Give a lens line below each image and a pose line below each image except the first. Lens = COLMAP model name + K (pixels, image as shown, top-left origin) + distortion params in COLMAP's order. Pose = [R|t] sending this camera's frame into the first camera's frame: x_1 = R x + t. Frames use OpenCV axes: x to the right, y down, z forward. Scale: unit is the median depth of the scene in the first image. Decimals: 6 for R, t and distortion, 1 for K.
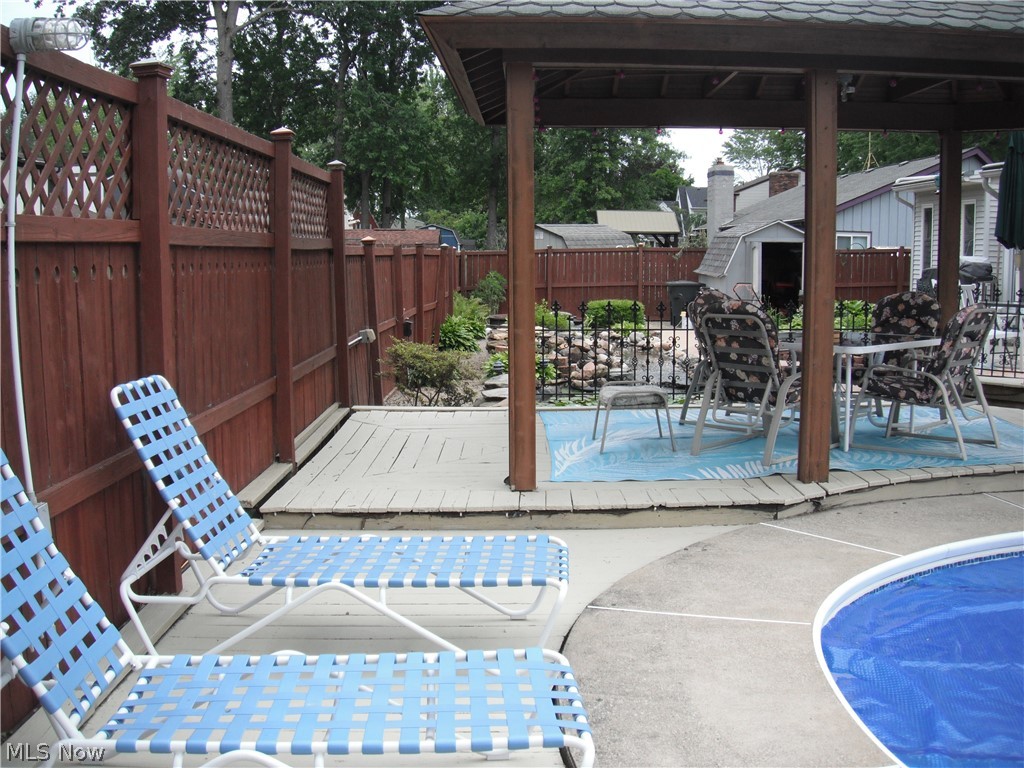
lens RADIAL K [[1103.2, 0, 512.0], [0, 1103.2, 384.0], [0, 0, 1]] dist [-0.220156, 0.080217]
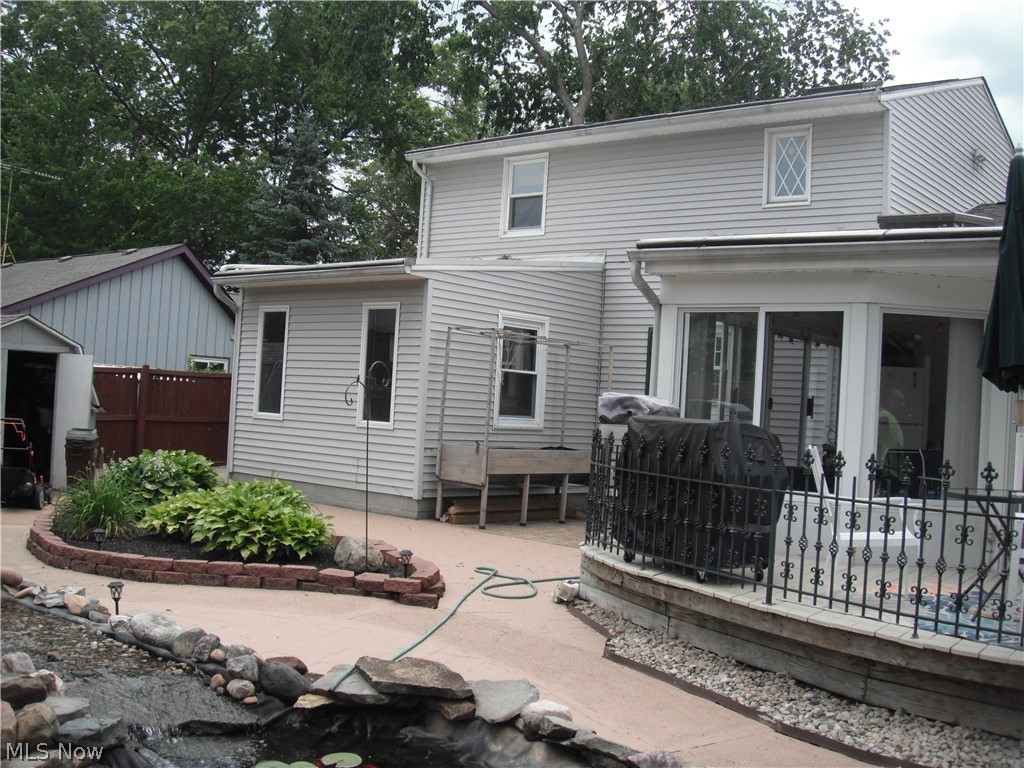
lens RADIAL K [[1116.2, 0, 476.5], [0, 1116.2, 380.9], [0, 0, 1]] dist [-0.213544, 0.007676]
pose [[0.652213, 0.047865, 0.756523, -0.042846], [0.037147, 0.994787, -0.094965, -0.038510], [-0.757125, 0.090040, 0.647035, 0.342564]]
